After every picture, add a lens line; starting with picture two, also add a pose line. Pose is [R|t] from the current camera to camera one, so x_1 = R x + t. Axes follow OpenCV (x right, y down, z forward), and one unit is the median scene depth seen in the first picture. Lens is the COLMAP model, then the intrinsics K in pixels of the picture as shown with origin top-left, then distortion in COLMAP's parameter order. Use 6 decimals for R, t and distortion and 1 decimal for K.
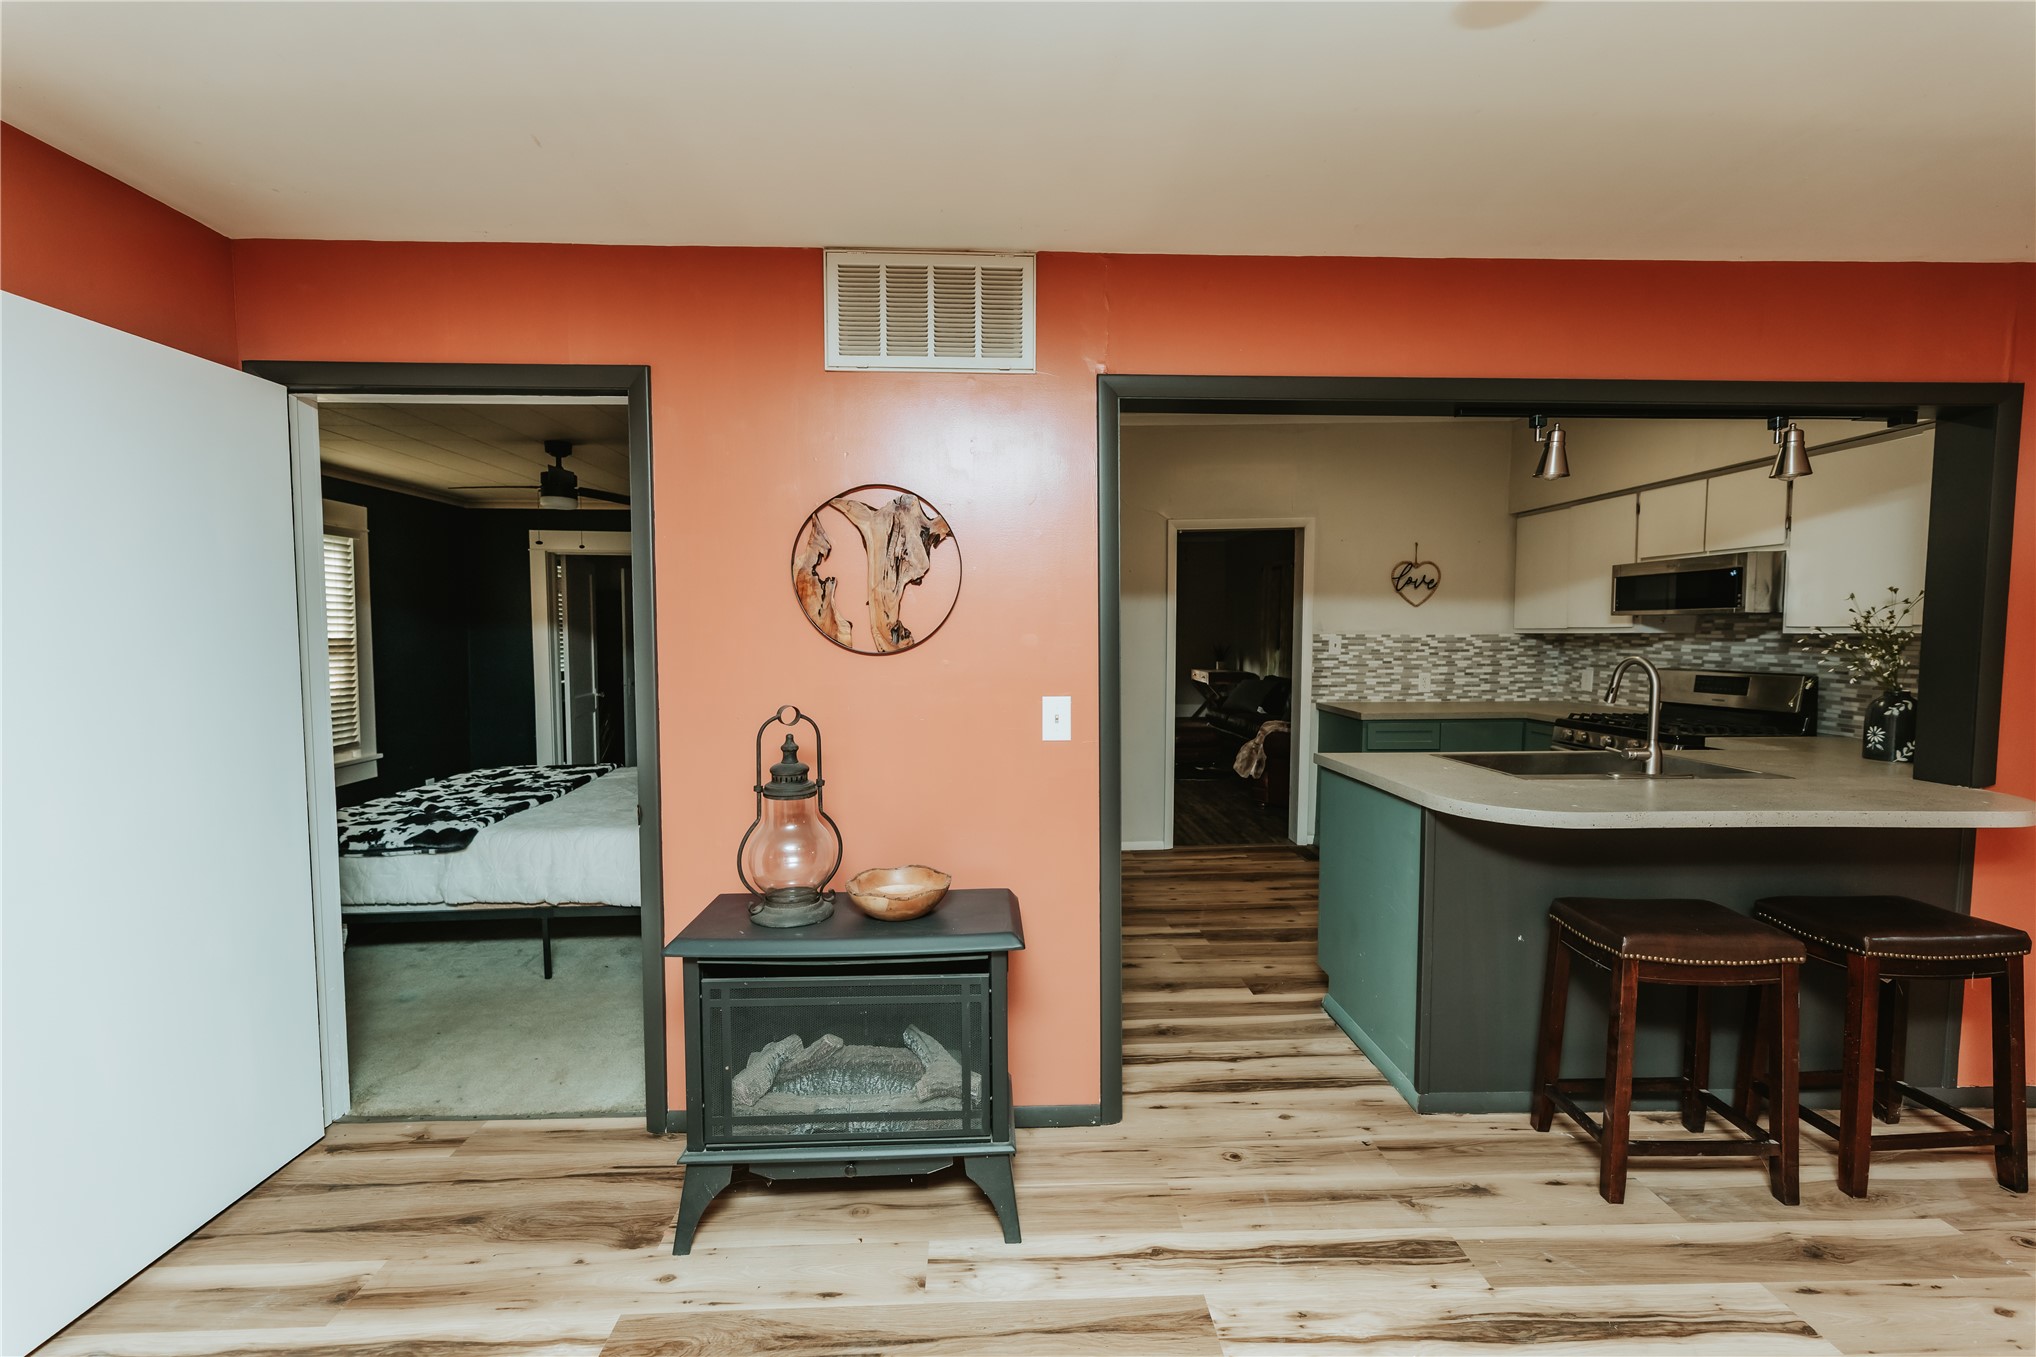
lens RADIAL K [[818.3, 0, 1018.0], [0, 818.3, 678.5], [0, 0, 1]] dist [-0.000953, 0.000161]
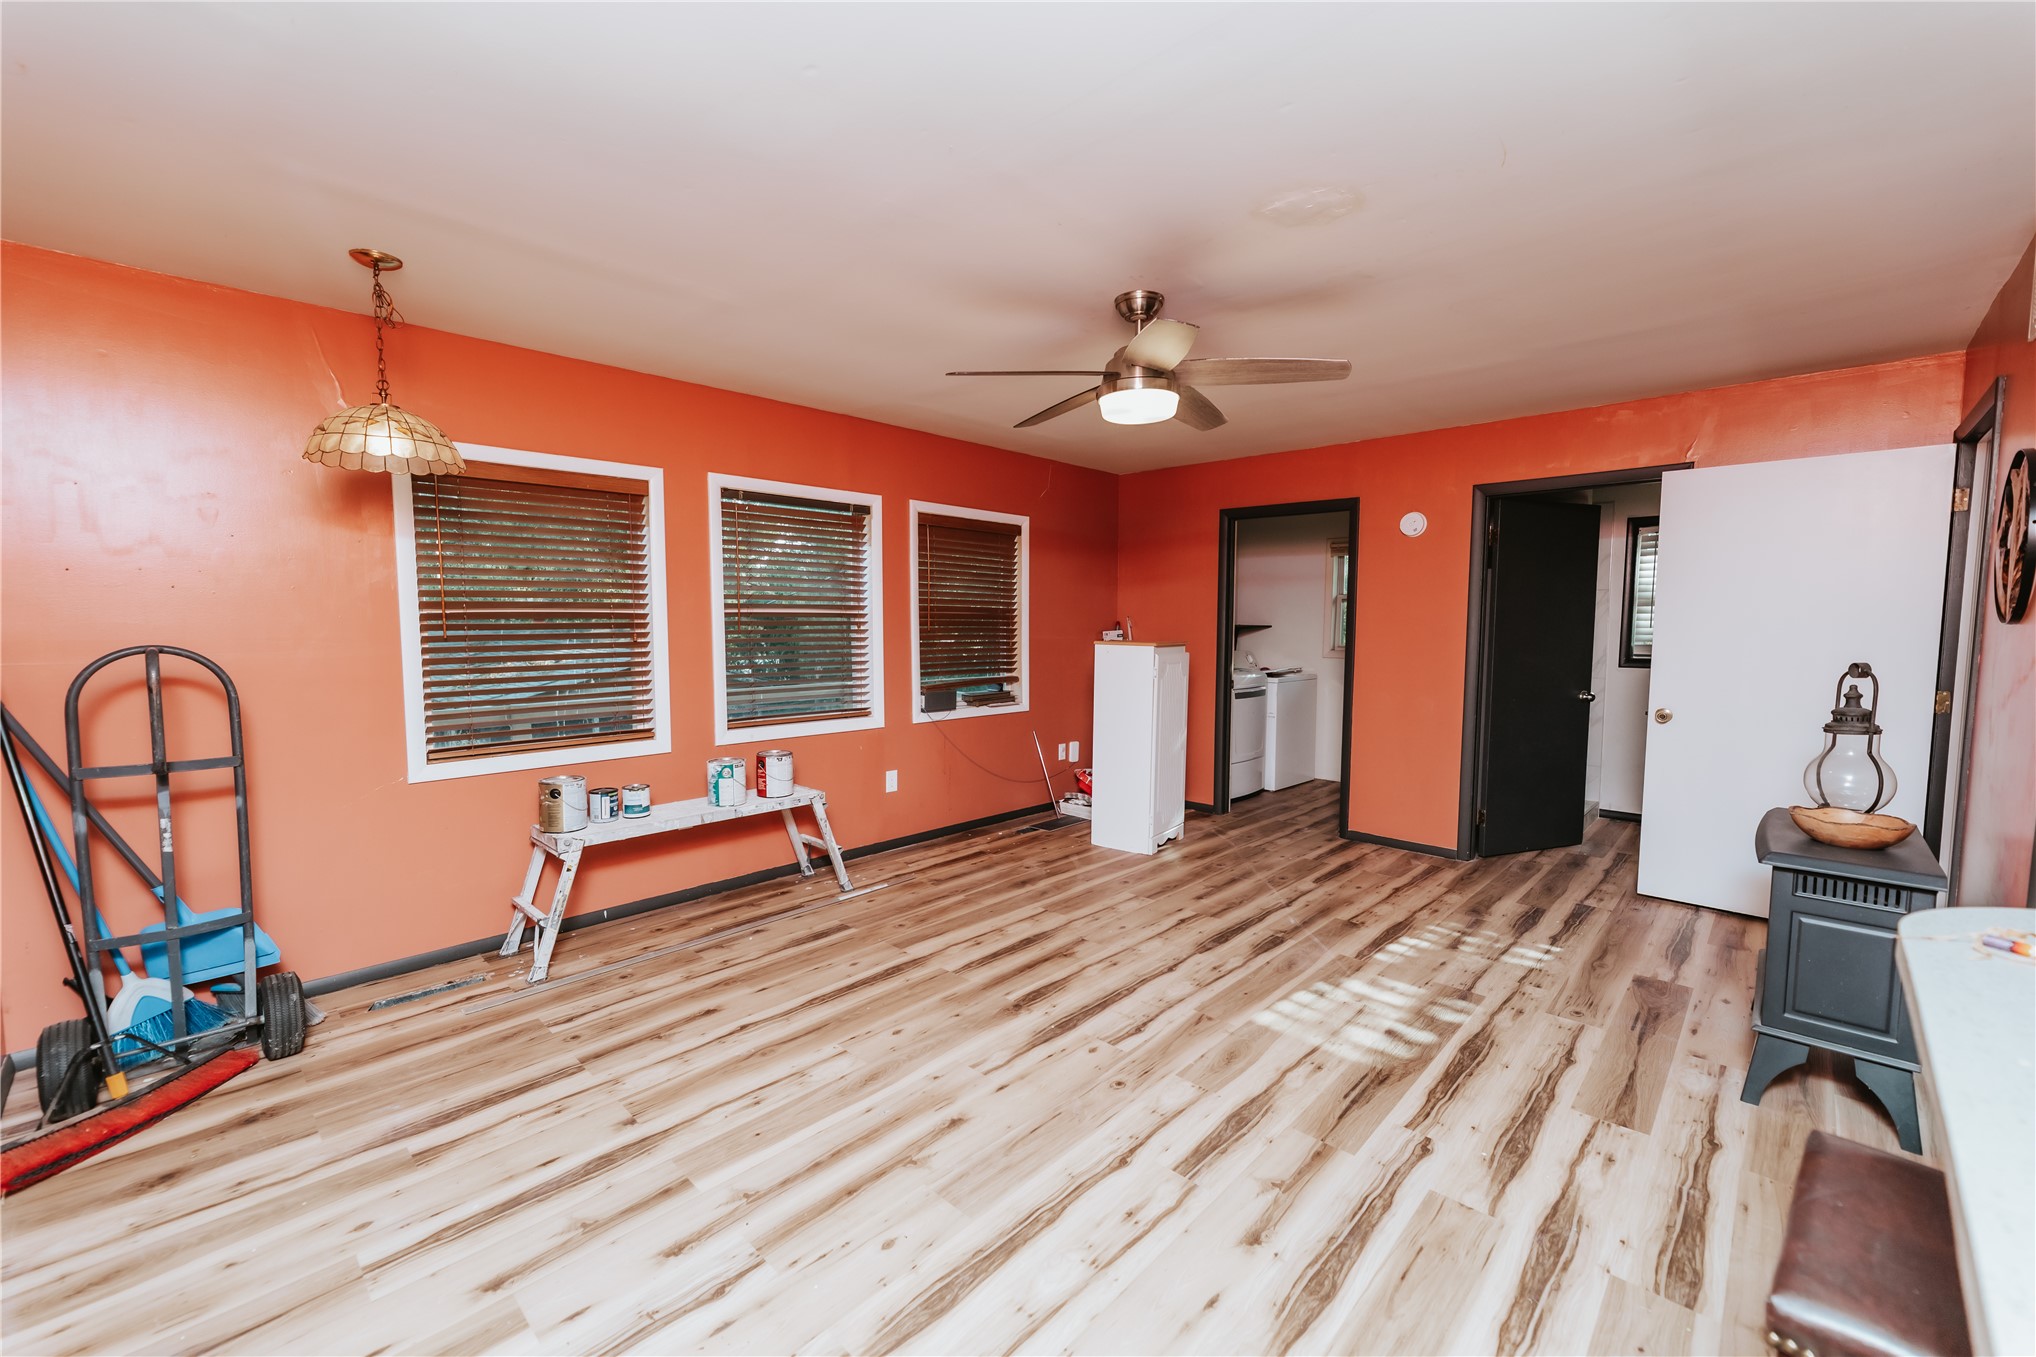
lens RADIAL K [[825.1, 0, 1012.6], [0, 825.1, 663.8], [0, 0, 1]] dist [0.000245, 0.000115]
pose [[-0.717526, 0.038398, -0.695472, 1.306464], [-0.041638, 0.994329, 0.097857, -0.030743], [0.695286, 0.099174, -0.711858, 0.848244]]
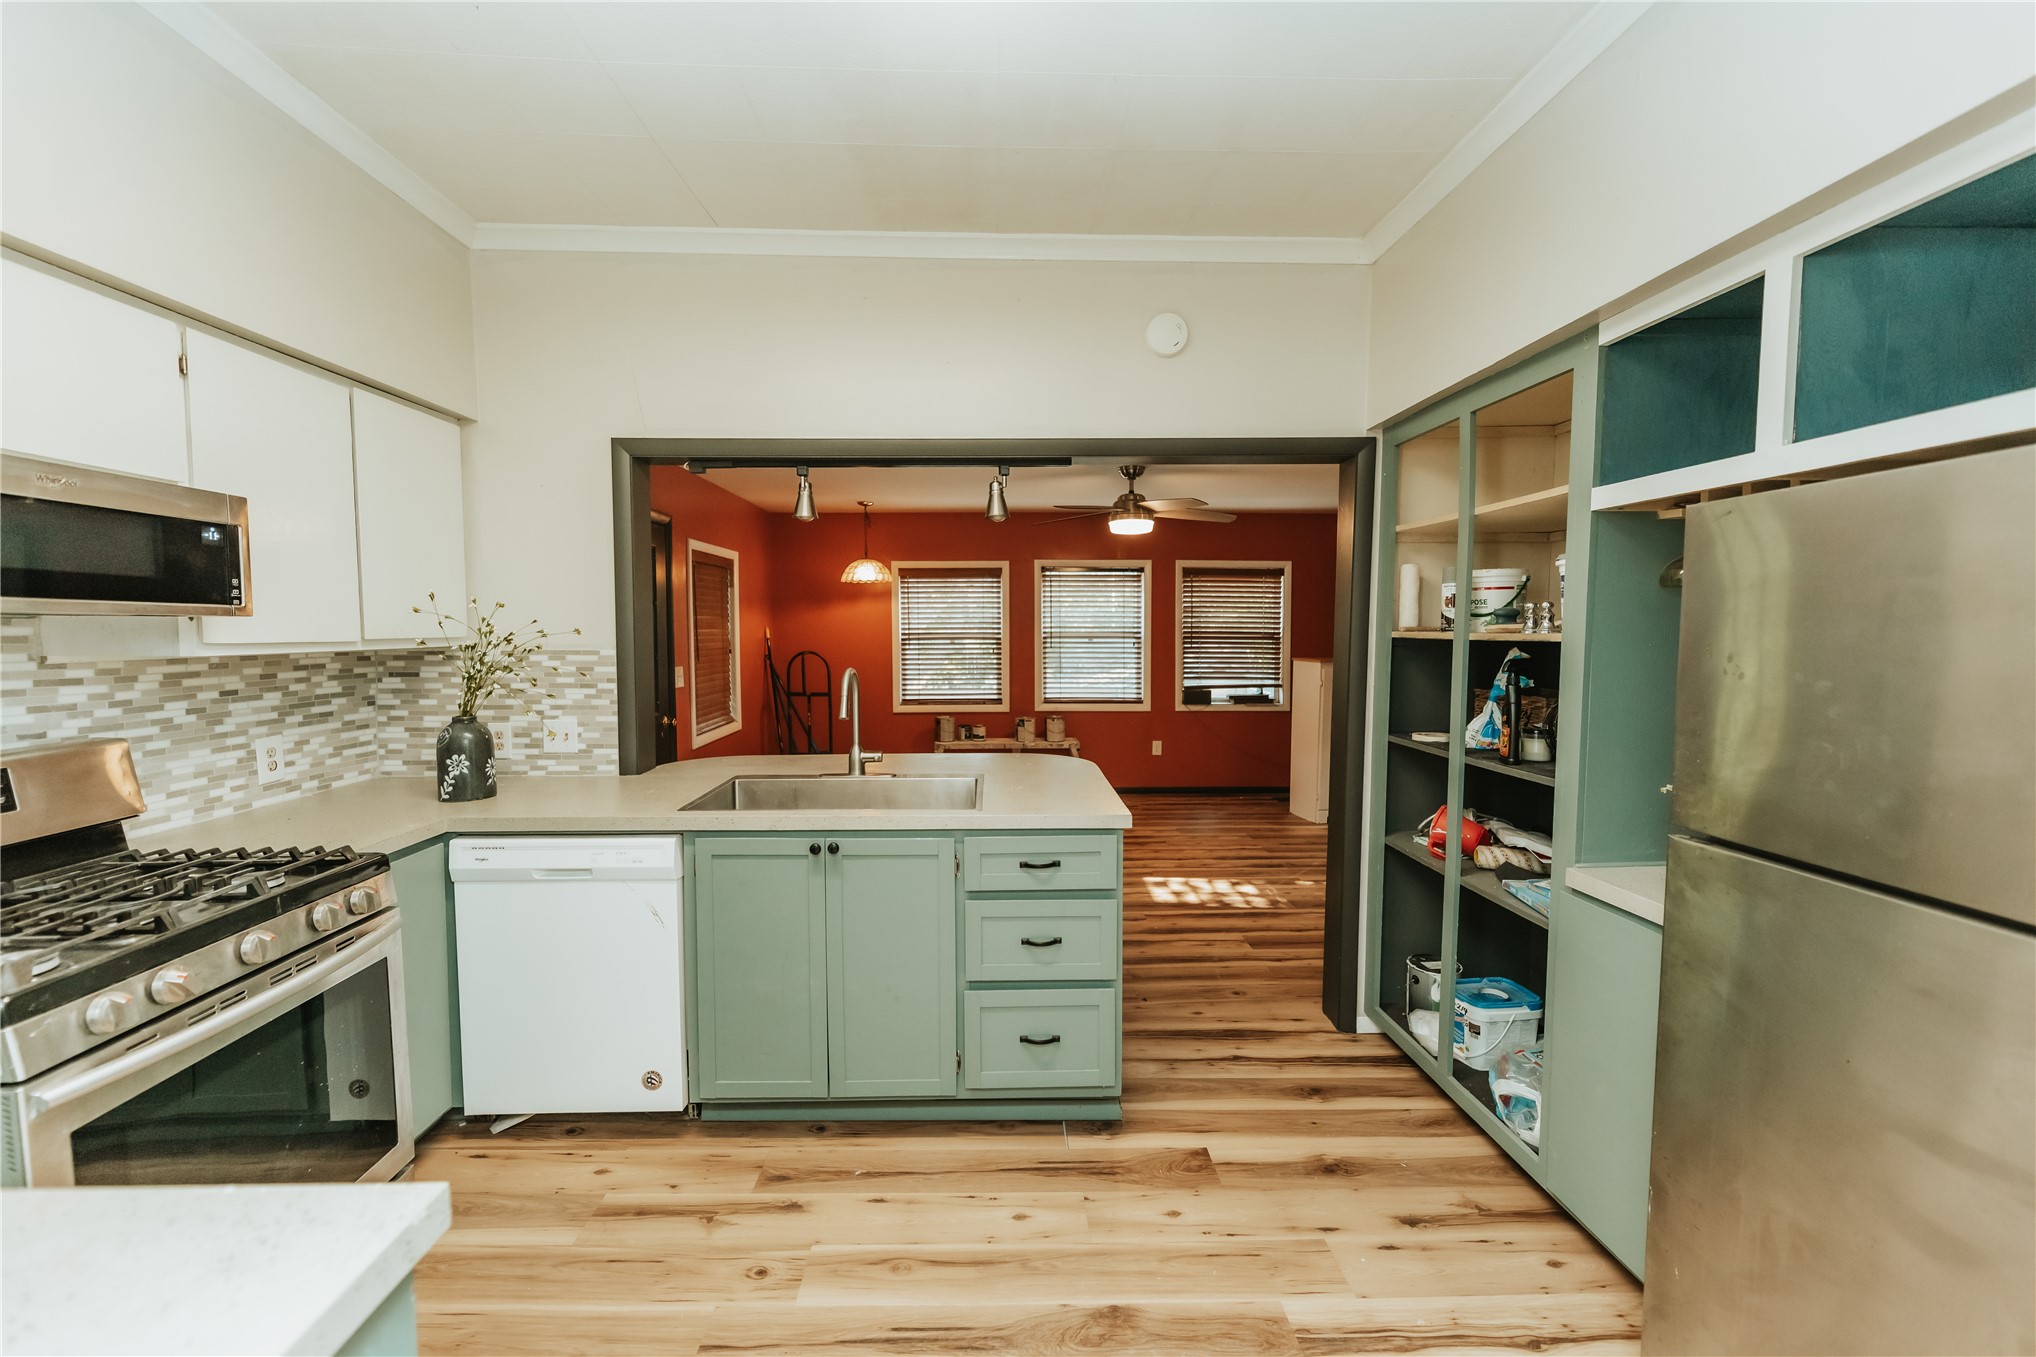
lens RADIAL K [[838.6, 0, 1010.0], [0, 838.6, 678.2], [0, 0, 1]] dist [0.002065, -0.000298]
pose [[-0.999866, 0.002431, 0.016190, 0.608771], [0.004297, 0.993216, 0.116206, -0.152457], [-0.015797, 0.116260, -0.993093, 2.293346]]
